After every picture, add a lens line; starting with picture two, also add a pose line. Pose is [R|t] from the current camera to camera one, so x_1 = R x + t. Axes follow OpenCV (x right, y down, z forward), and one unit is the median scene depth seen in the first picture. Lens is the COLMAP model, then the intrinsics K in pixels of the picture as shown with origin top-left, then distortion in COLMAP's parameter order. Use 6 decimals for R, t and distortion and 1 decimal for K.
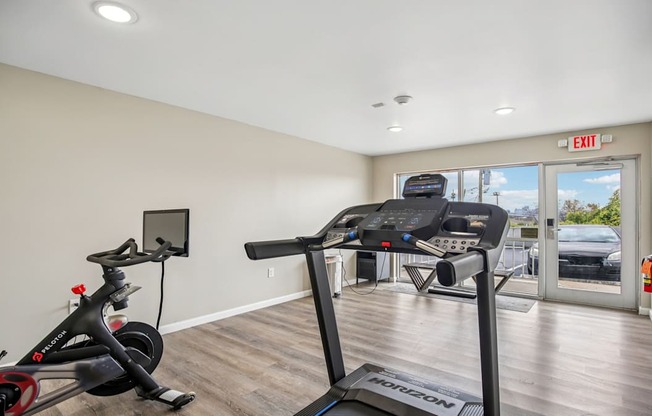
lens RADIAL K [[347.1, 0, 326.6], [0, 347.1, 206.6], [0, 0, 1]] dist [-0.020449, 0.000201]
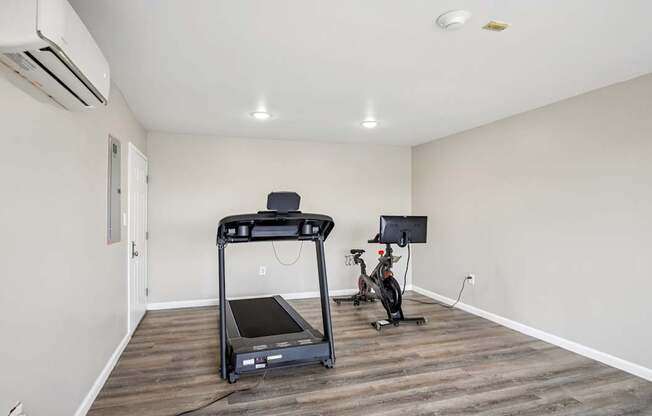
lens RADIAL K [[369.2, 0, 327.3], [0, 369.2, 206.9], [0, 0, 1]] dist [-0.006532, -0.000730]
pose [[-0.538763, -0.010842, -0.842388, 0.857389], [0.020195, 0.999464, -0.025780, 0.005193], [0.842215, -0.030901, -0.538255, 1.196210]]
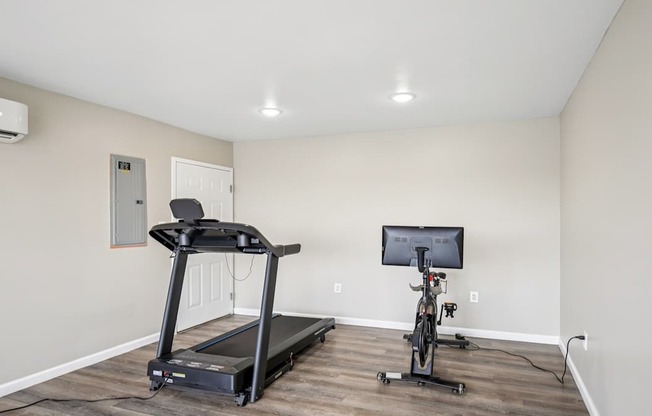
lens RADIAL K [[429.1, 0, 327.3], [0, 429.1, 212.2], [0, 0, 1]] dist [-0.004926, -0.001901]
pose [[-0.956443, -0.004252, -0.291888, 0.158036], [0.007546, 0.999200, -0.039284, 0.013136], [0.291821, -0.039775, -0.955645, 1.628001]]
